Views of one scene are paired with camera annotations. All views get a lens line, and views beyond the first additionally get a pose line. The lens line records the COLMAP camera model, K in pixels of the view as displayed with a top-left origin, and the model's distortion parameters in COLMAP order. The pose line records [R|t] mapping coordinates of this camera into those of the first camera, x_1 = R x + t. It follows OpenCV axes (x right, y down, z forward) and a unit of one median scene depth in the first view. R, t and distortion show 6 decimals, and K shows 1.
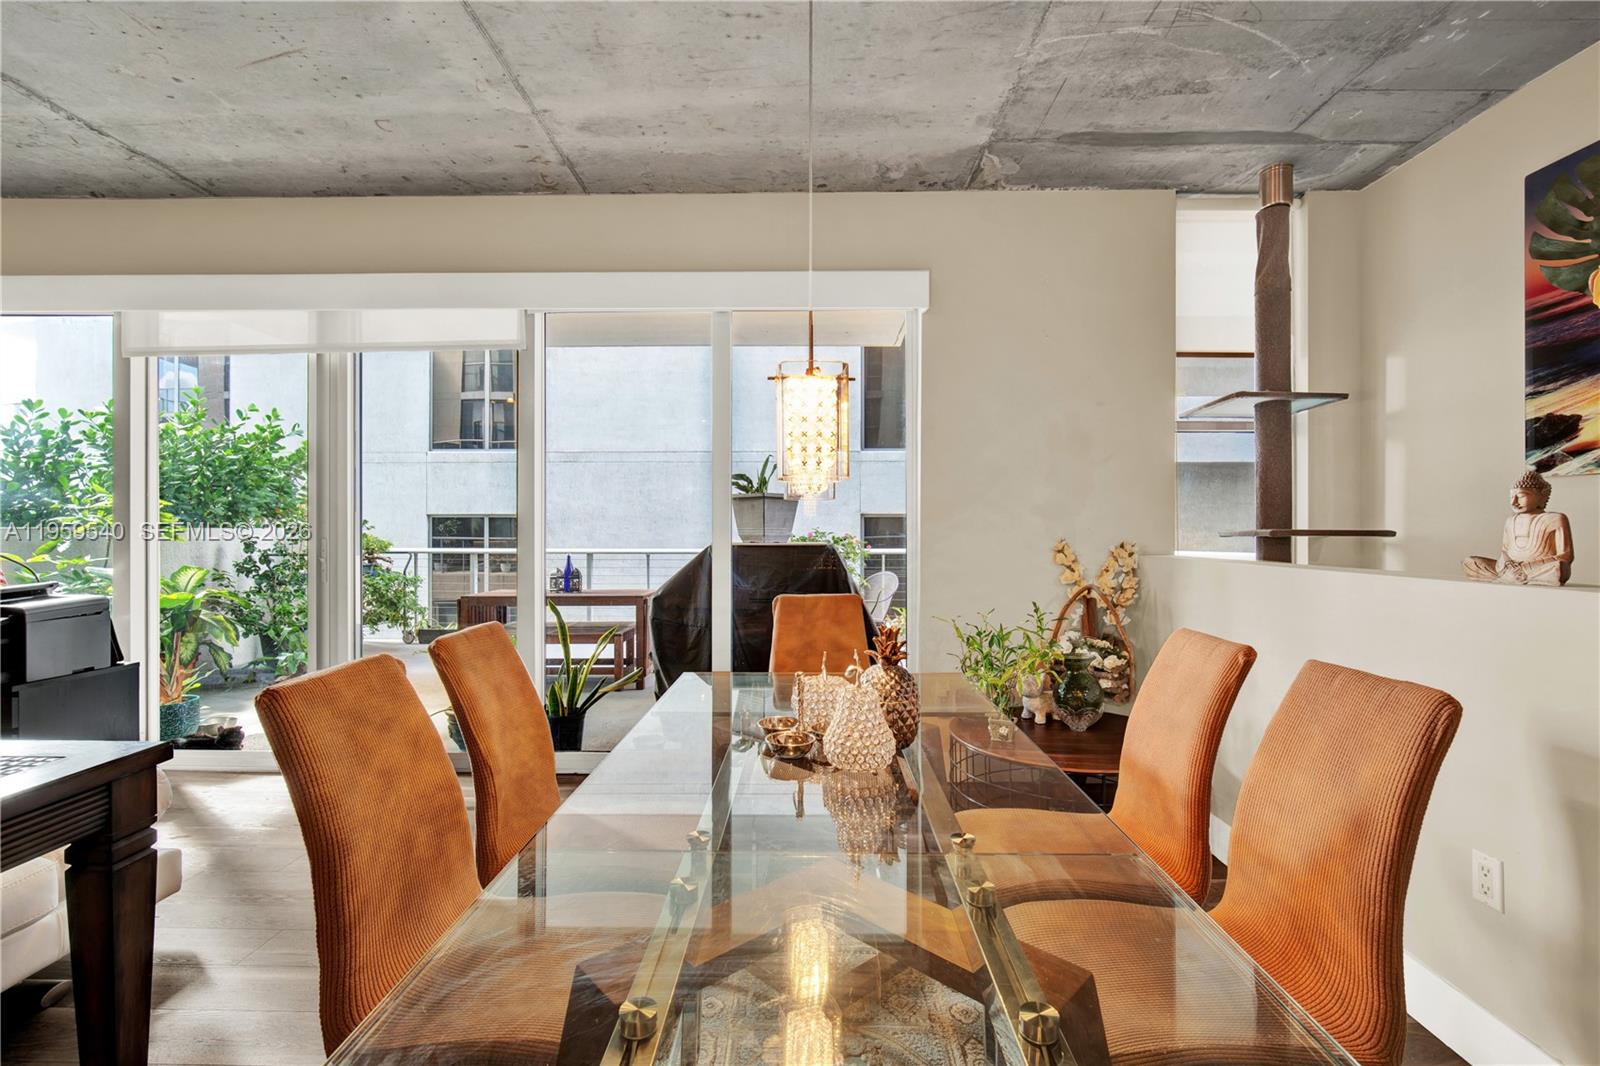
lens RADIAL K [[707.9, 0, 809.6], [0, 707.9, 525.8], [0, 0, 1]] dist [-0.008690, 0.001841]
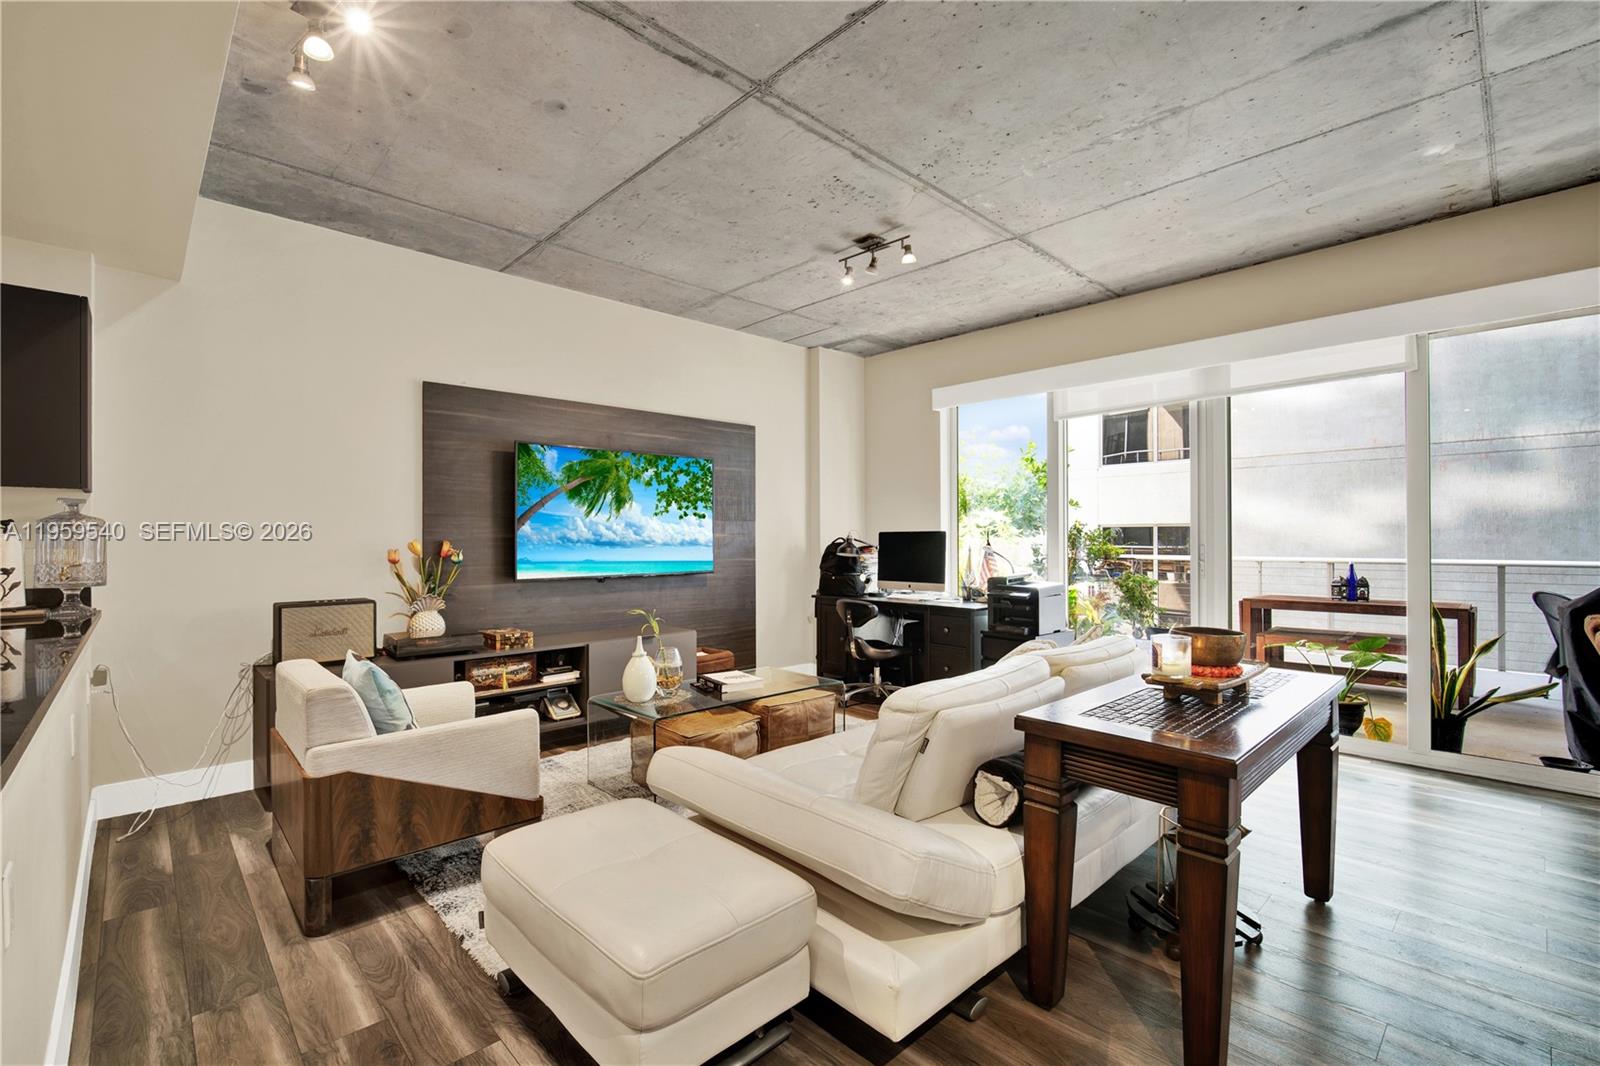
lens RADIAL K [[707.9, 0, 797.9], [0, 707.9, 534.5], [0, 0, 1]] dist [-0.008690, 0.001841]
pose [[0.694454, -0.004461, -0.719523, -0.316624], [0.004980, 0.999987, -0.001393, -0.003440], [0.719520, -0.002615, 0.694467, -0.463400]]
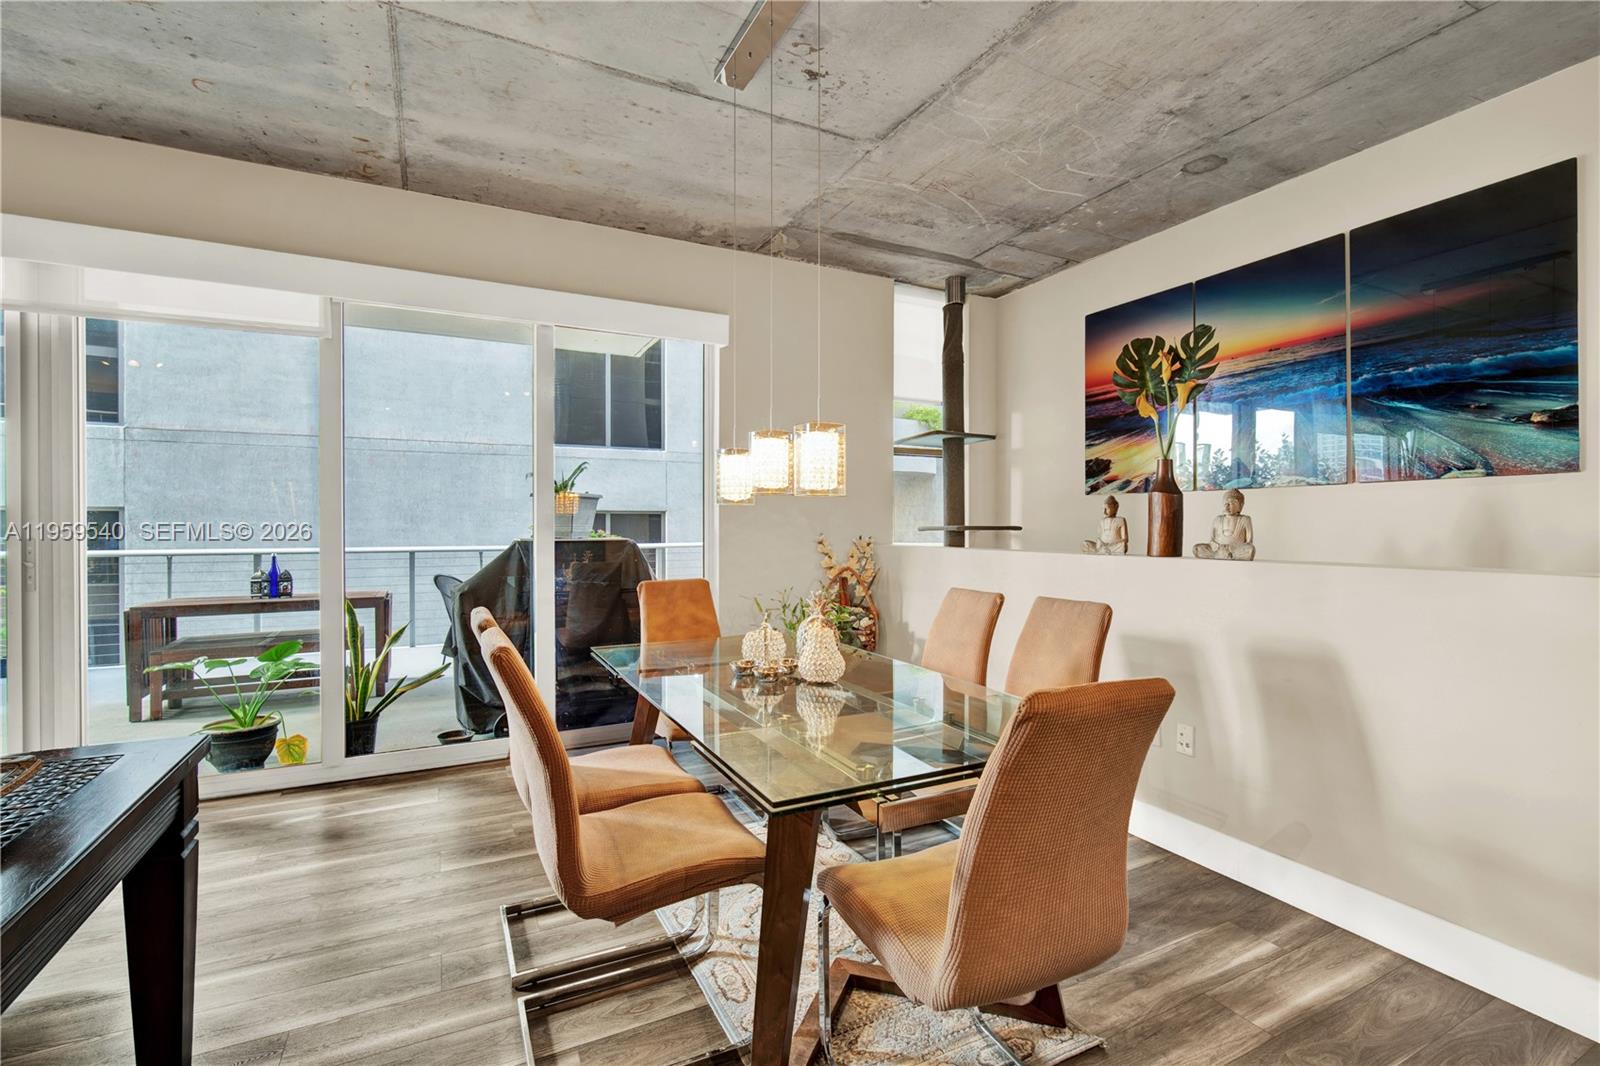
lens RADIAL K [[707.9, 0, 803.6], [0, 707.9, 525.0], [0, 0, 1]] dist [-0.008690, 0.001841]
pose [[0.885910, -0.001184, 0.463855, -0.307275], [-0.000907, 0.999990, 0.004286, -0.002407], [-0.463856, -0.004217, 0.885901, -0.158525]]
